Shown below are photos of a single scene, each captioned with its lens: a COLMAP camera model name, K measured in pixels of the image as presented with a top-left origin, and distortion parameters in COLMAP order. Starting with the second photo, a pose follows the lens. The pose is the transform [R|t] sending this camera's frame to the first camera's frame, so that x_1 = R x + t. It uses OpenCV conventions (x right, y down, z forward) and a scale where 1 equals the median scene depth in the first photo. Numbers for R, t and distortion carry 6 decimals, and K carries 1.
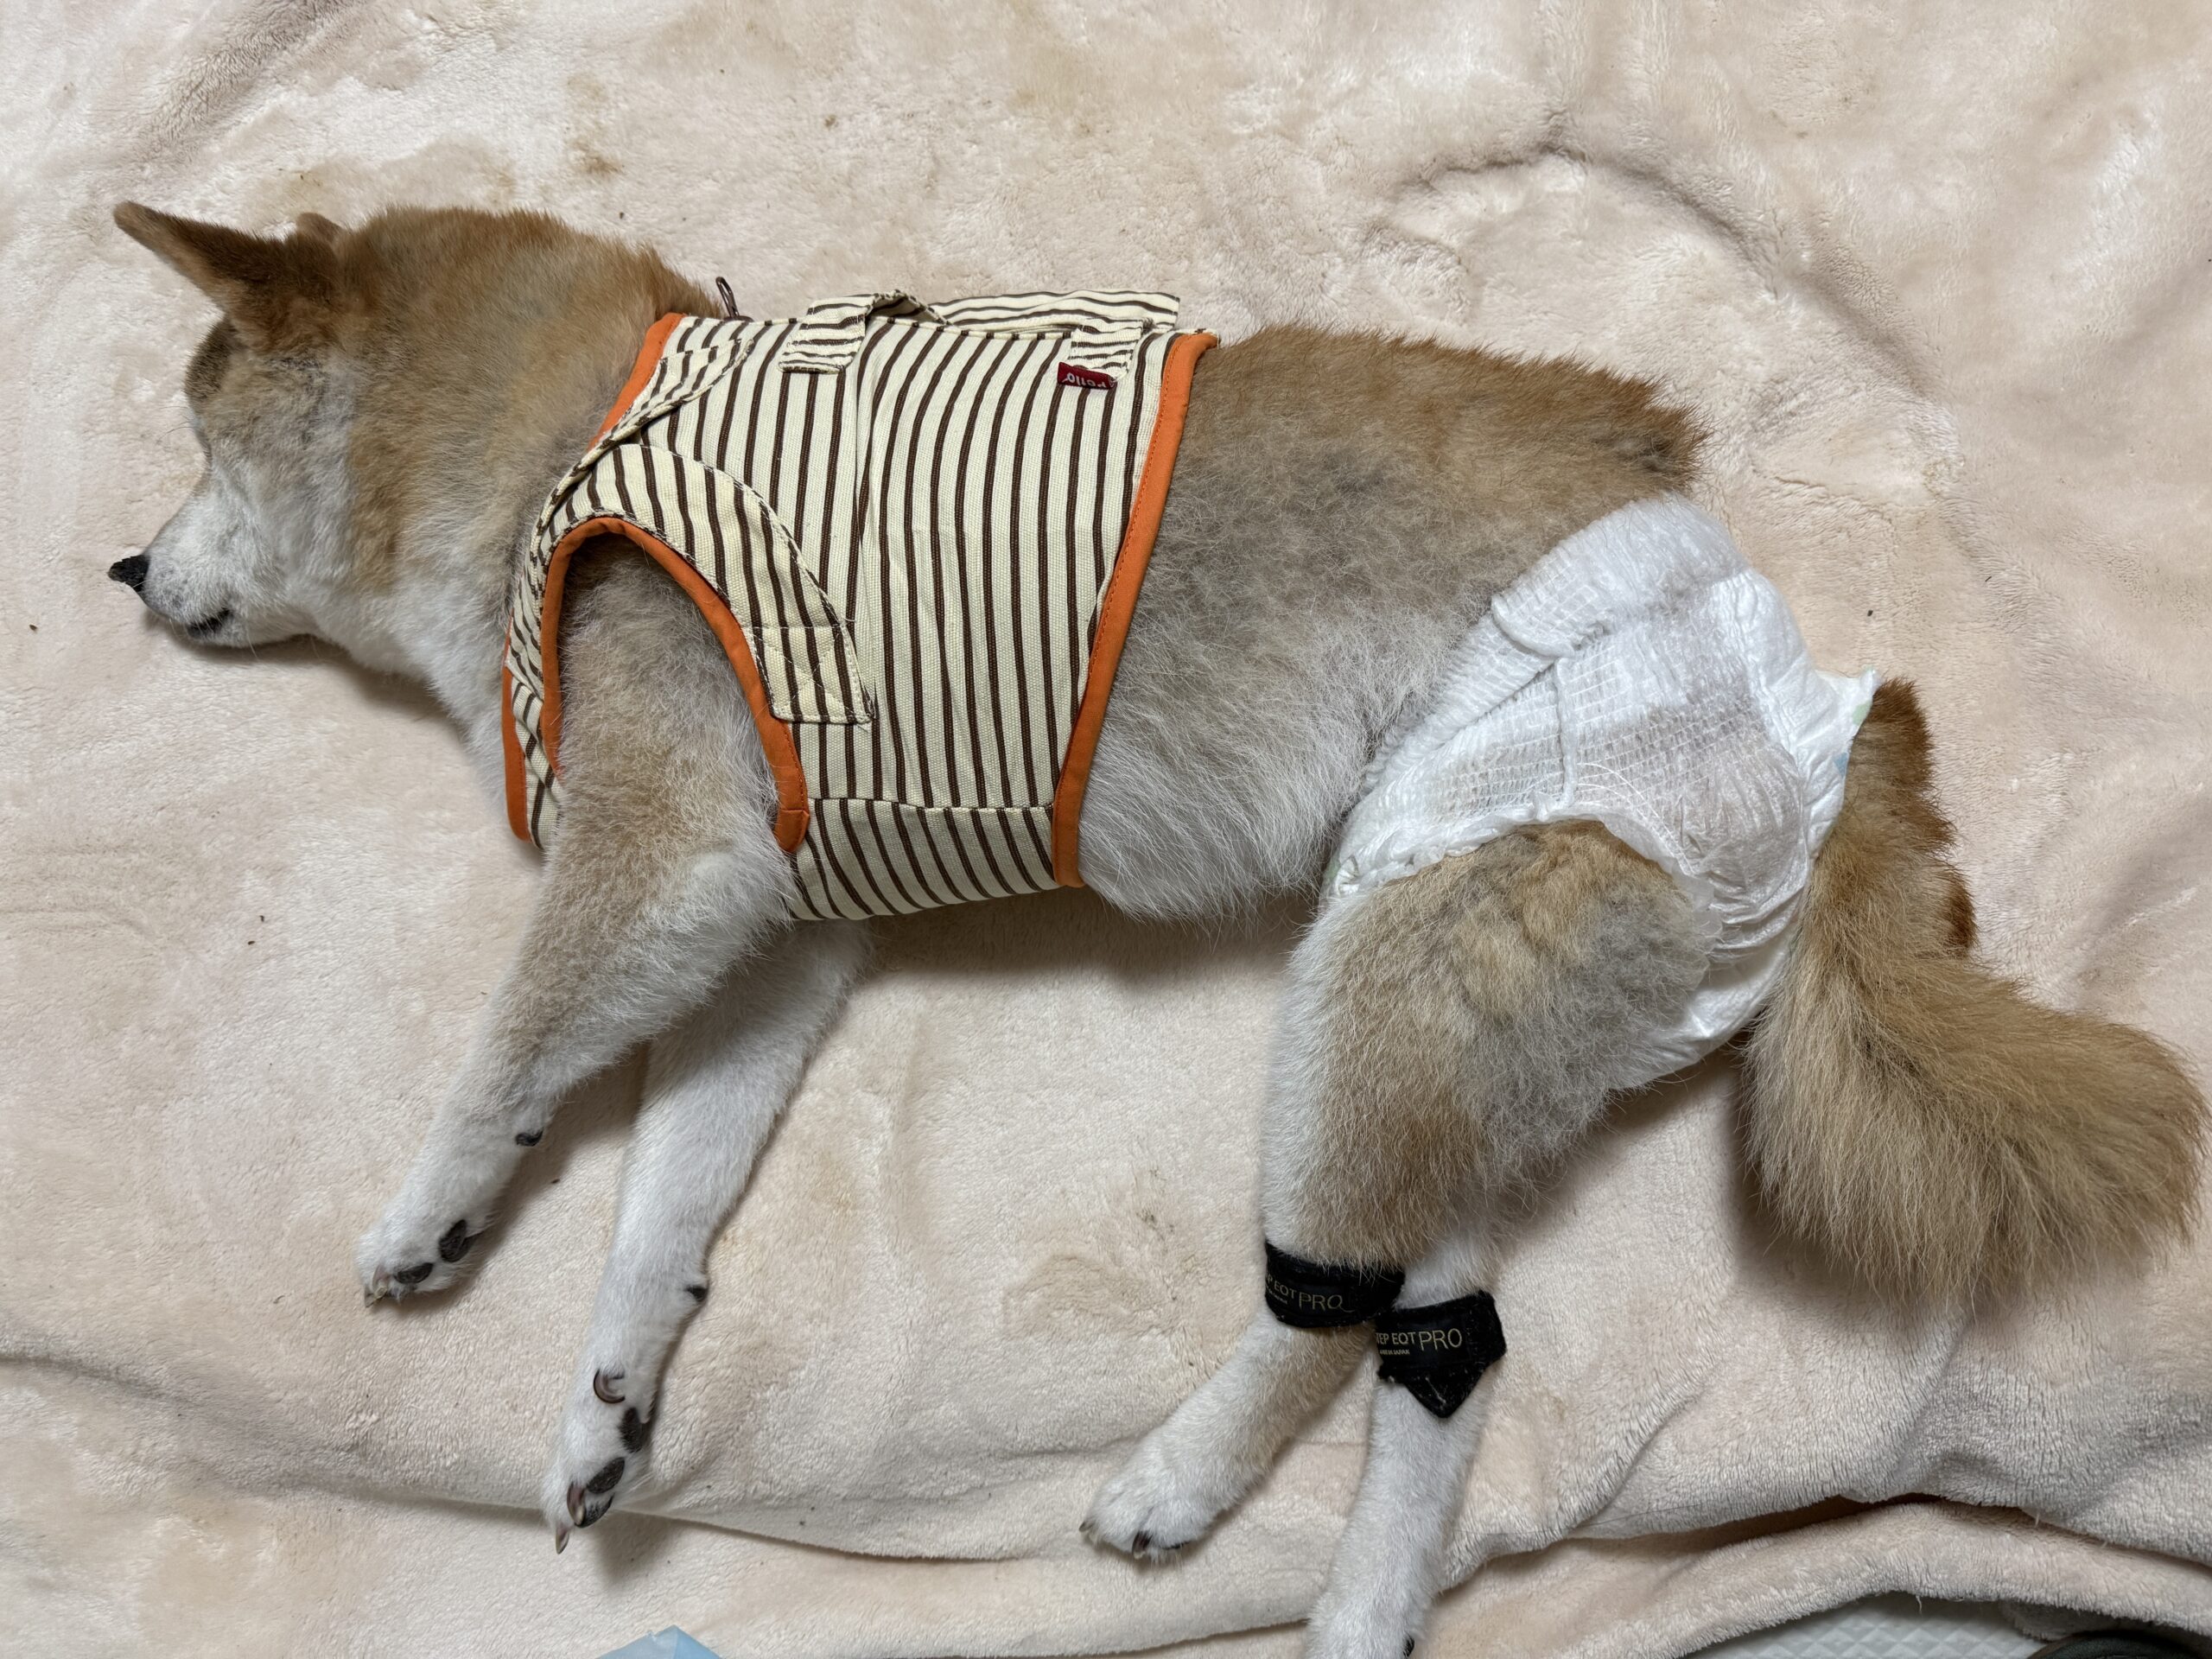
lens RADIAL K [[1548.1, 0, 1106.0], [0, 1548.1, 829.5], [0, 0, 1]] dist [0.059849, -0.000170]
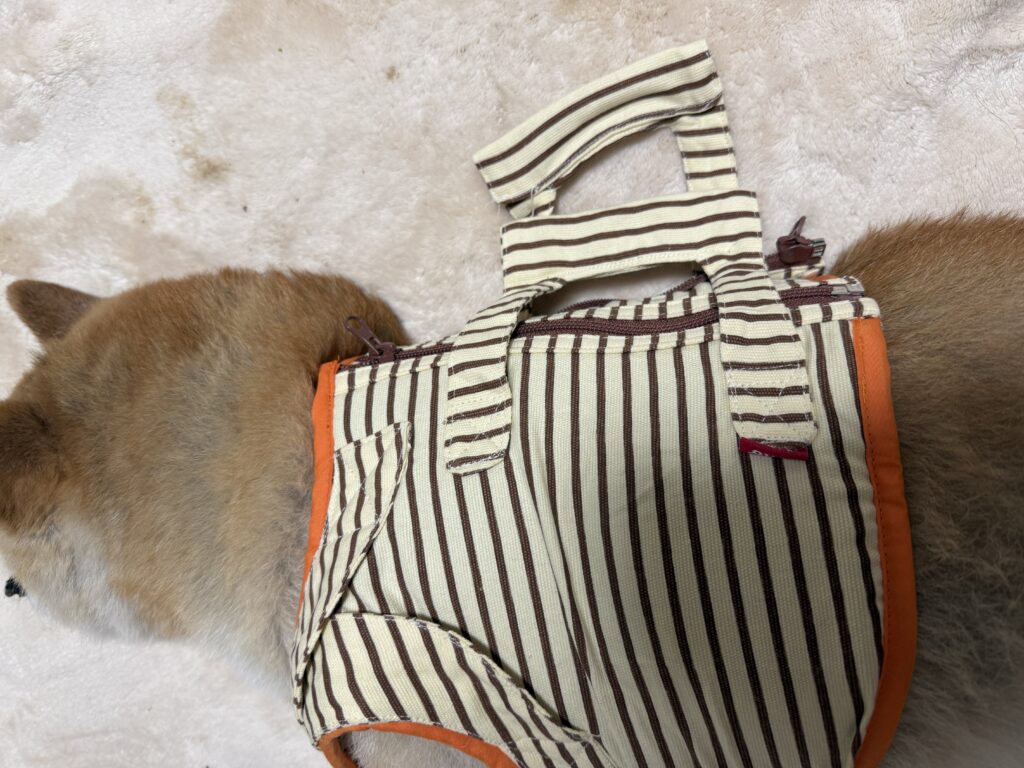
lens RADIAL K [[755.2, 0, 533.4], [0, 755.2, 384.0], [0, 0, 1]] dist [0.011443, -0.002144]
pose [[0.963150, -0.230363, -0.138837, -0.062591], [0.263443, 0.912044, 0.314281, -0.399289], [0.054226, -0.339276, 0.939123, 0.464054]]
